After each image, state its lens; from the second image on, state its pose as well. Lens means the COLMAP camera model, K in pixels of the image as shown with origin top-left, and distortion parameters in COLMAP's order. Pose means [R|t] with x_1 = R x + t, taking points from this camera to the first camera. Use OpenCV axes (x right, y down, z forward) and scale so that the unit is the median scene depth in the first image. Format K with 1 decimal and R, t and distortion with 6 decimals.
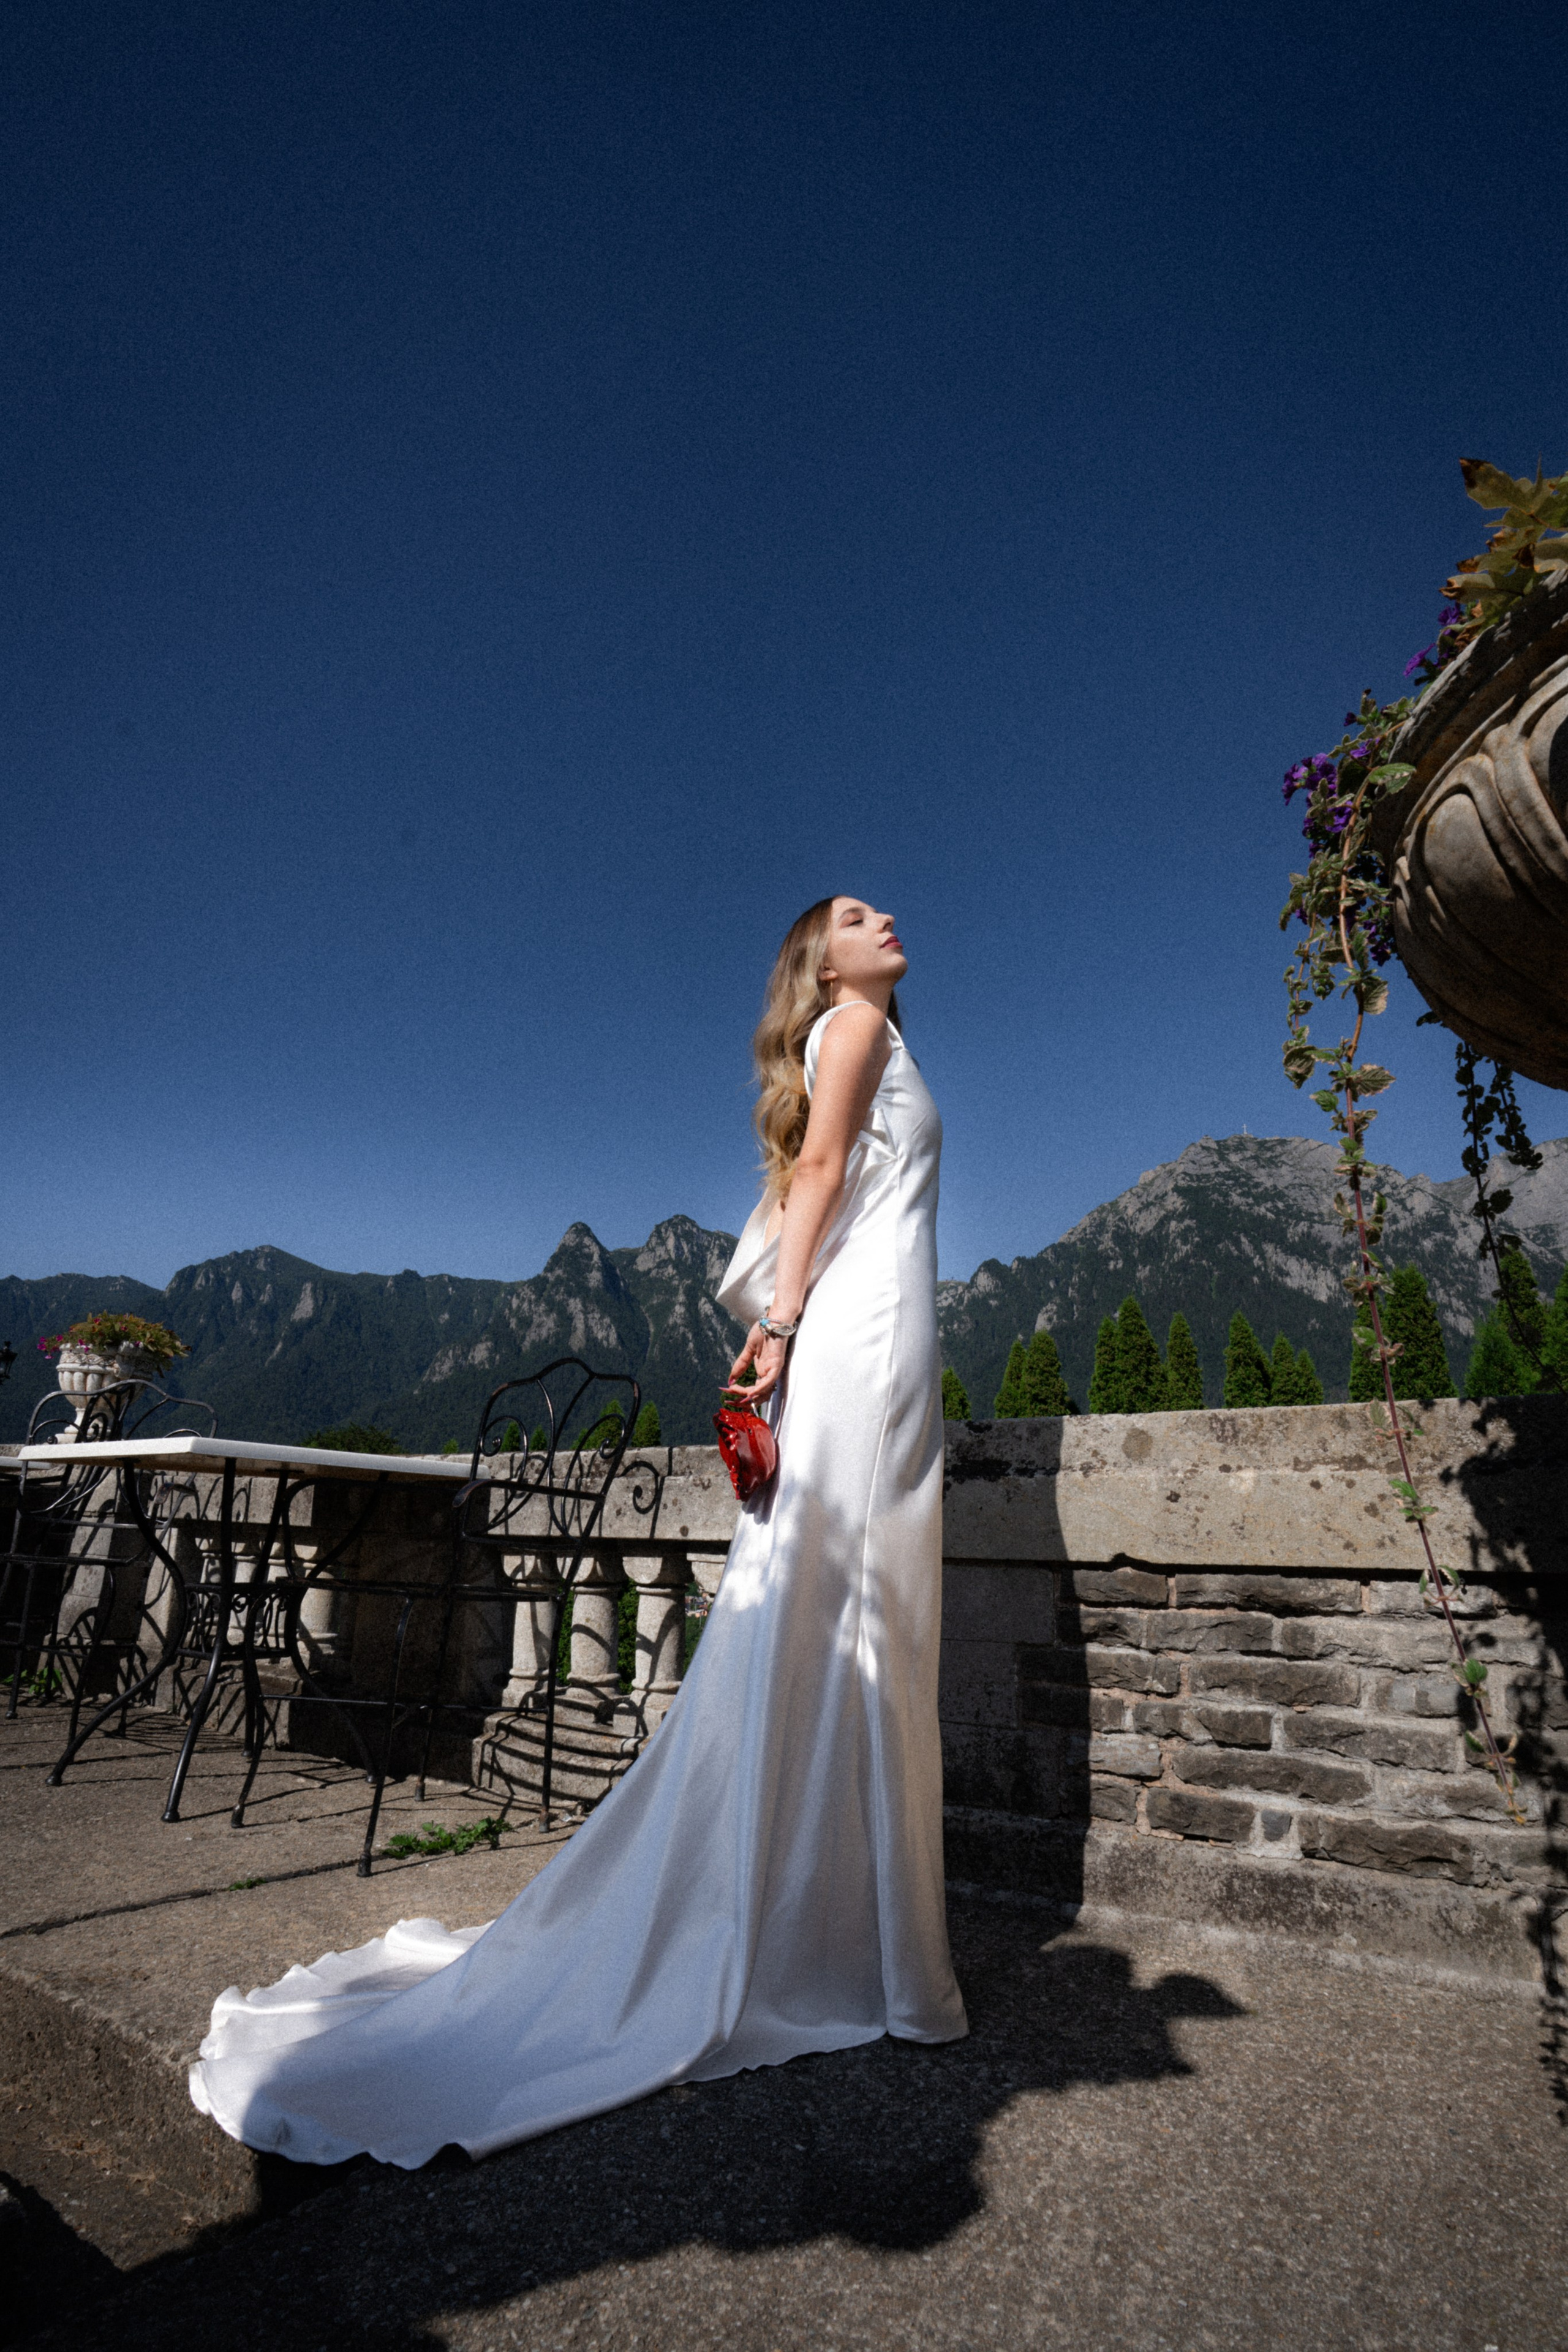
lens RADIAL K [[1127.2, 0, 813.6], [0, 1127.2, 1212.2], [0, 0, 1]] dist [-0.072327, 0.027922]
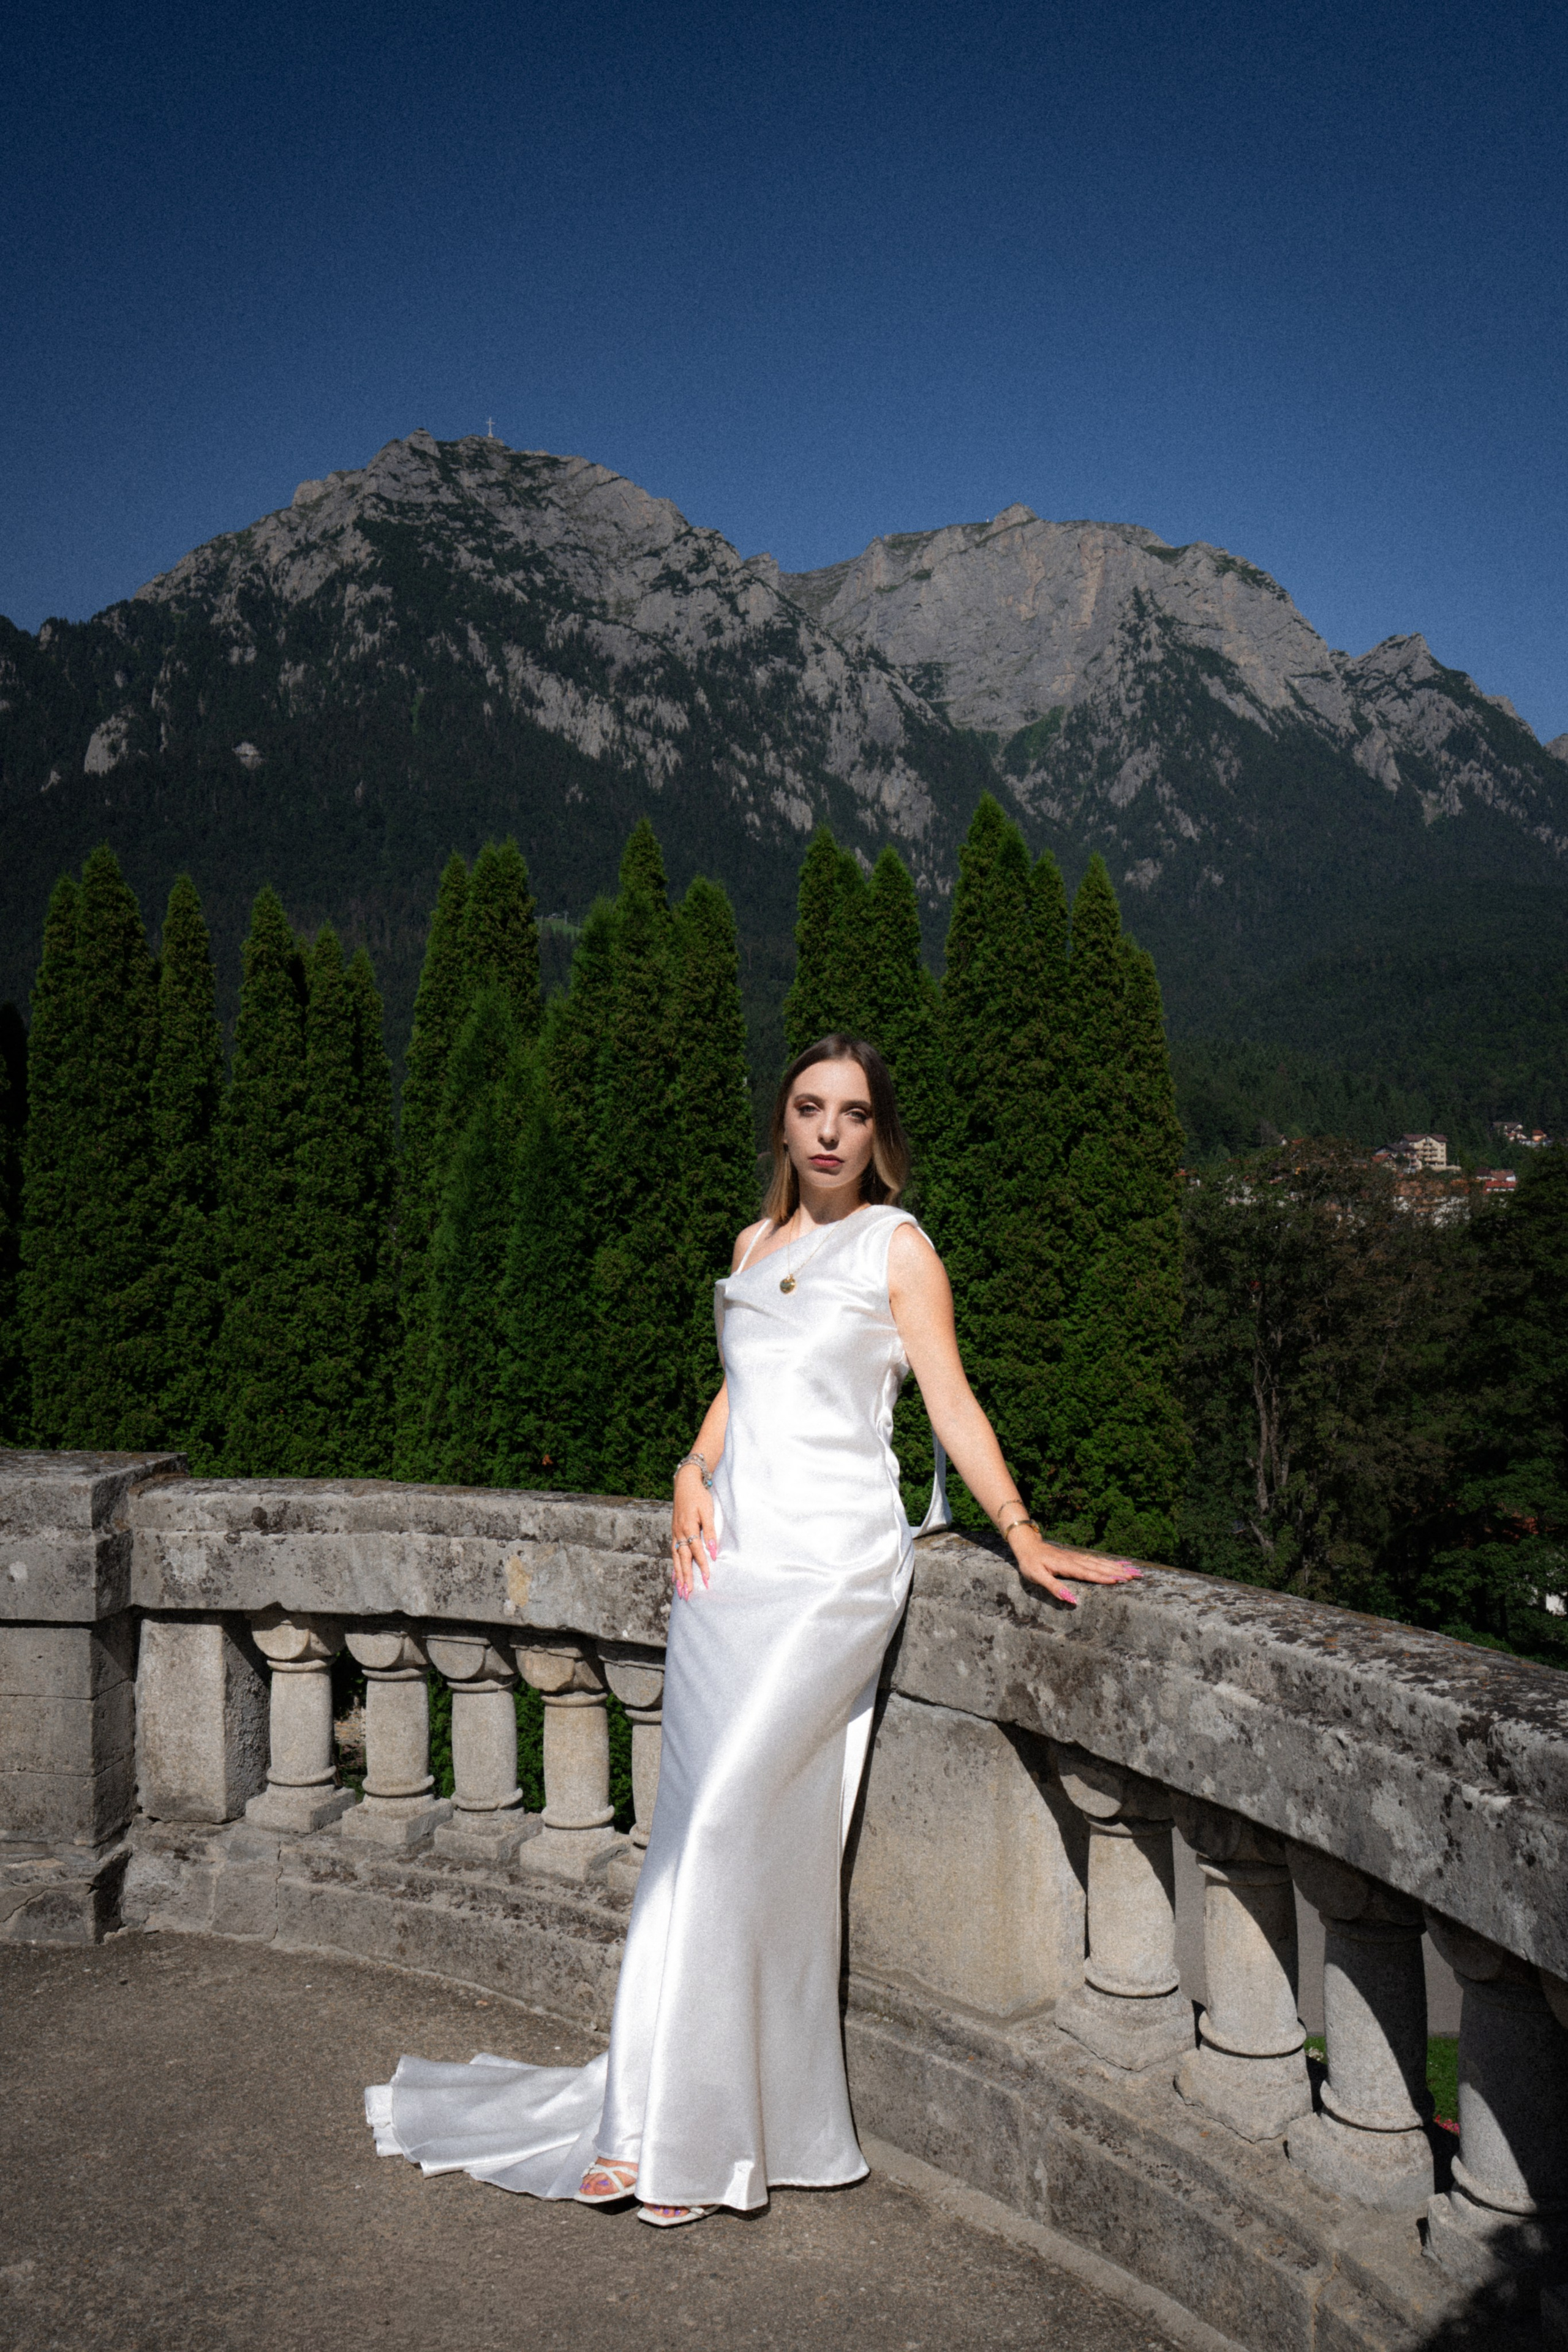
lens RADIAL K [[1997.5, 0, 781.4], [0, 1997.5, 1203.4], [0, 0, 1]] dist [0.008365, 0.060361]
pose [[0.865365, -0.034915, 0.499925, 0.488135], [-0.122193, 0.952761, 0.278056, -1.038698], [-0.486018, -0.301707, 0.820219, -1.849571]]
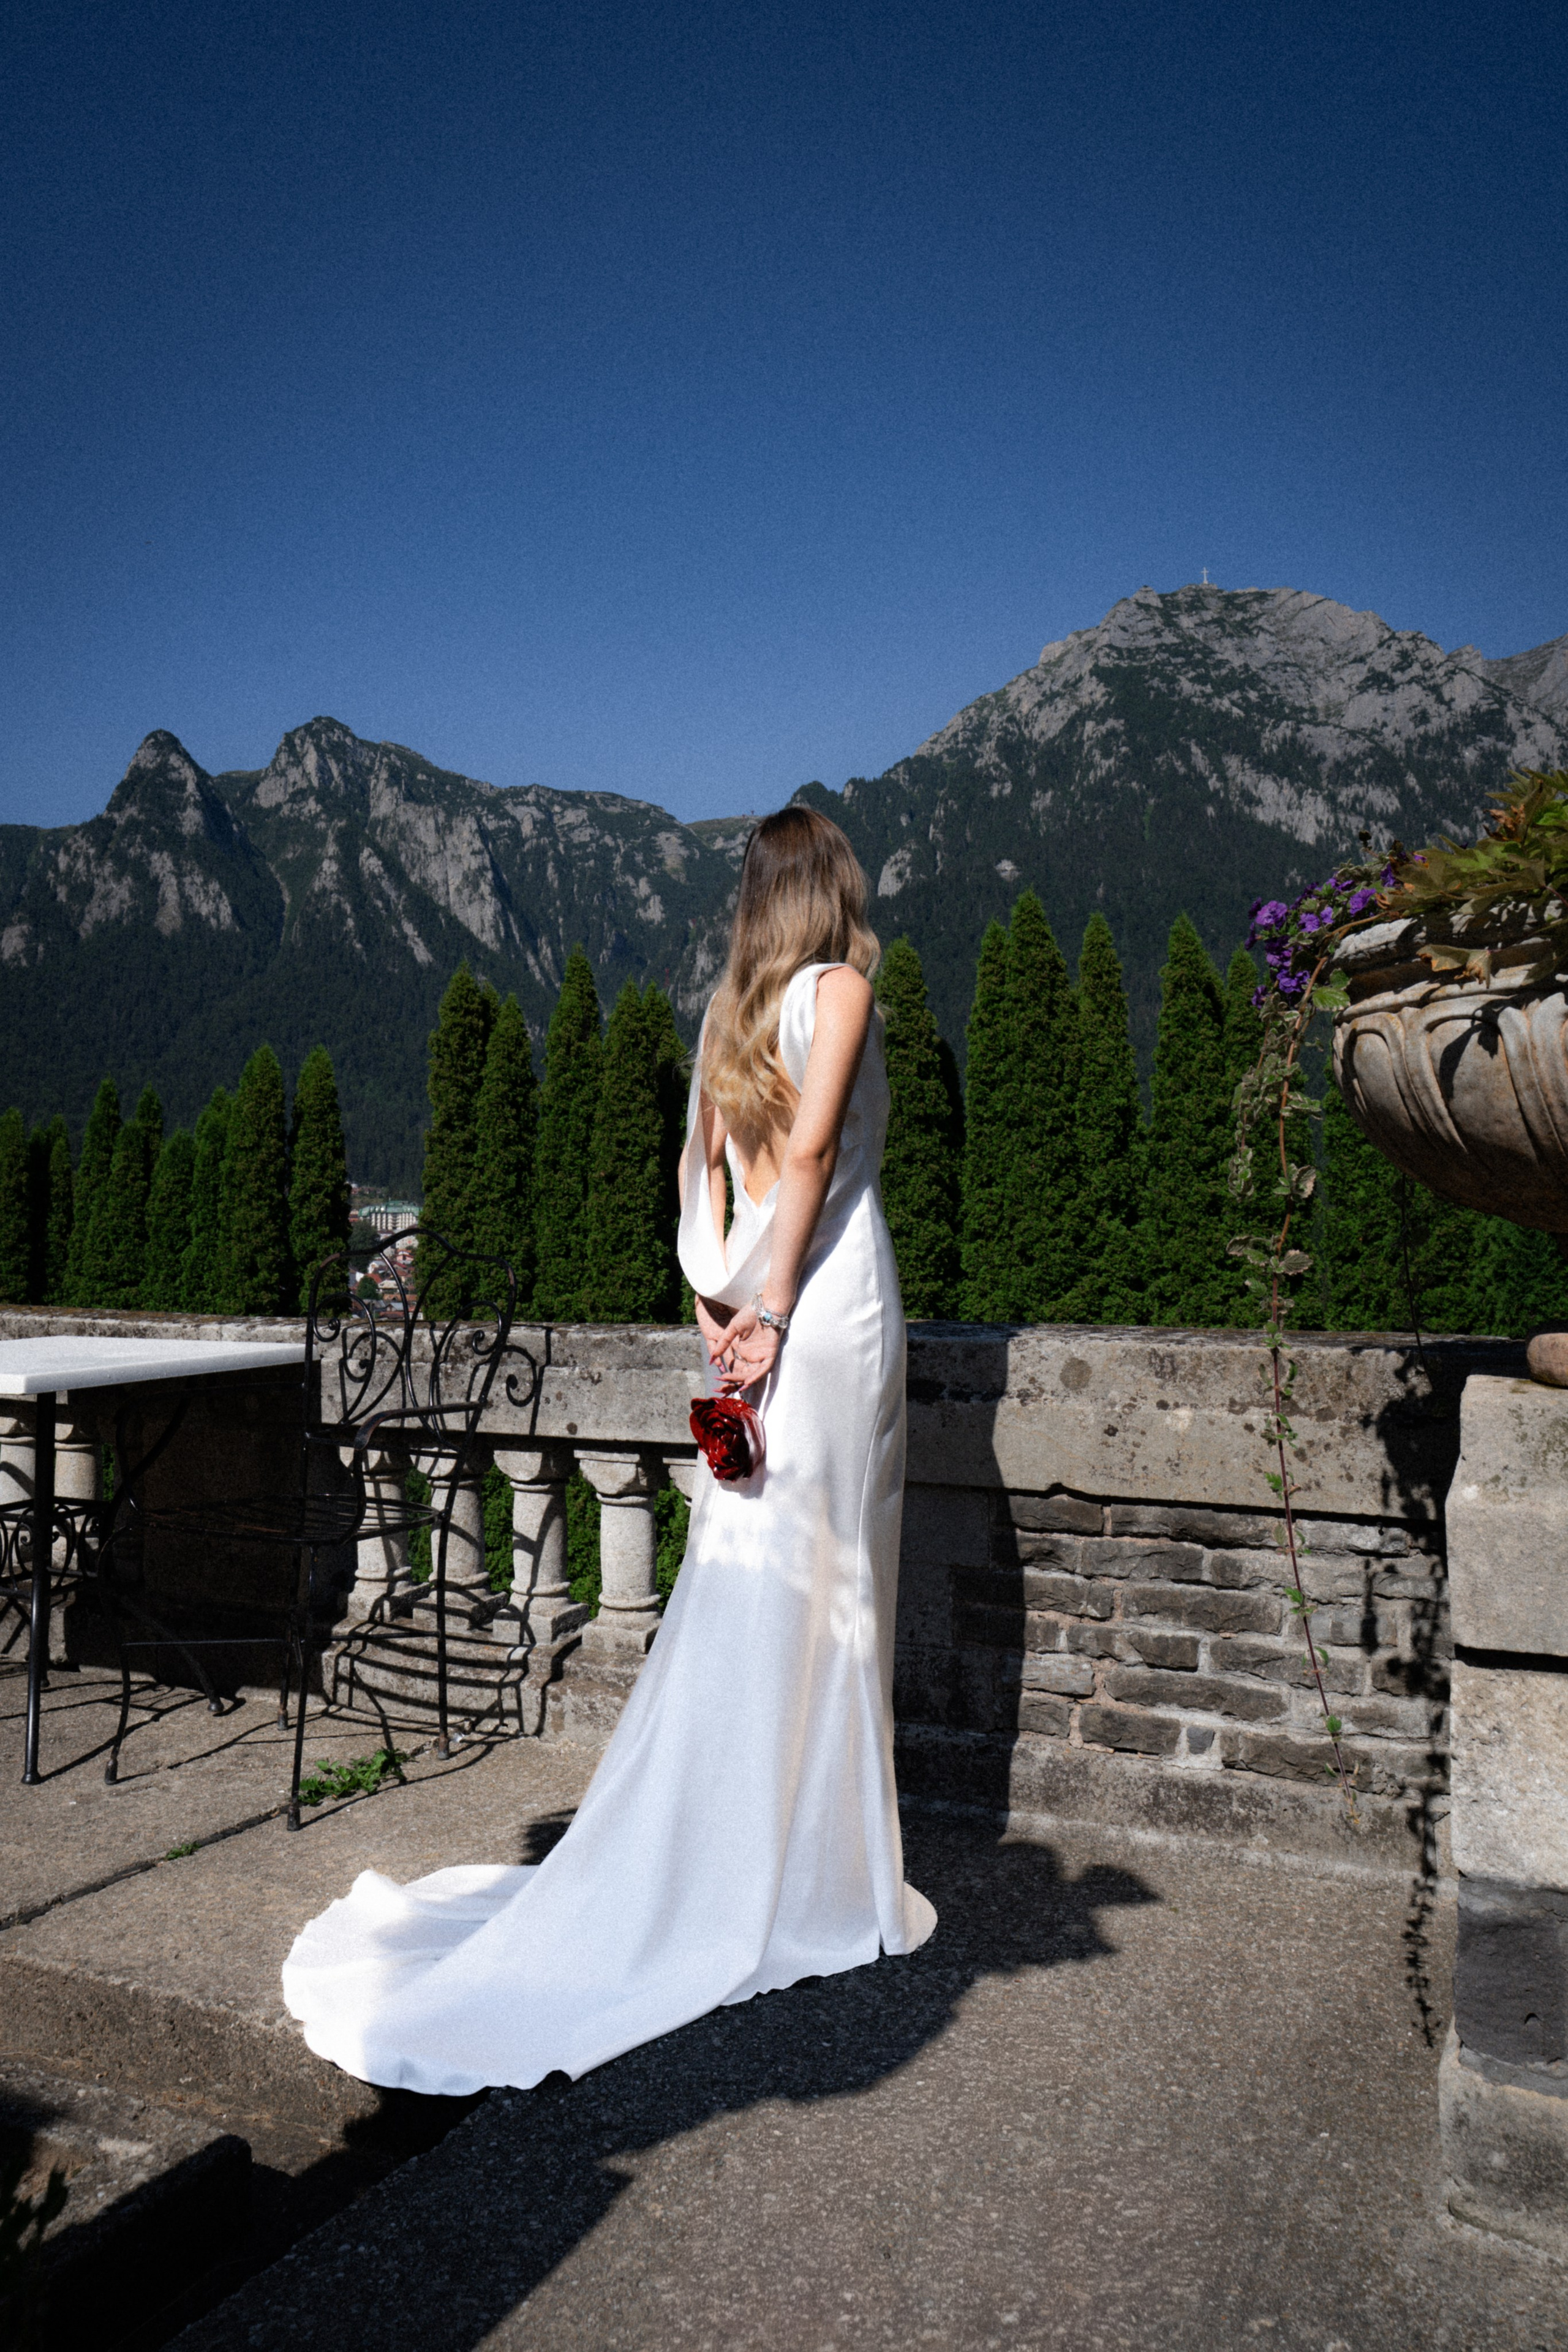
lens RADIAL K [[1733.8, 0, 702.0], [0, 1733.8, 1043.7], [0, 0, 1]] dist [-0.025355, 0.044836]
pose [[0.995560, -0.023954, 0.091032, -0.188634], [0.006247, 0.981761, 0.190015, -0.408014], [-0.093923, -0.188603, 0.977552, -0.450964]]
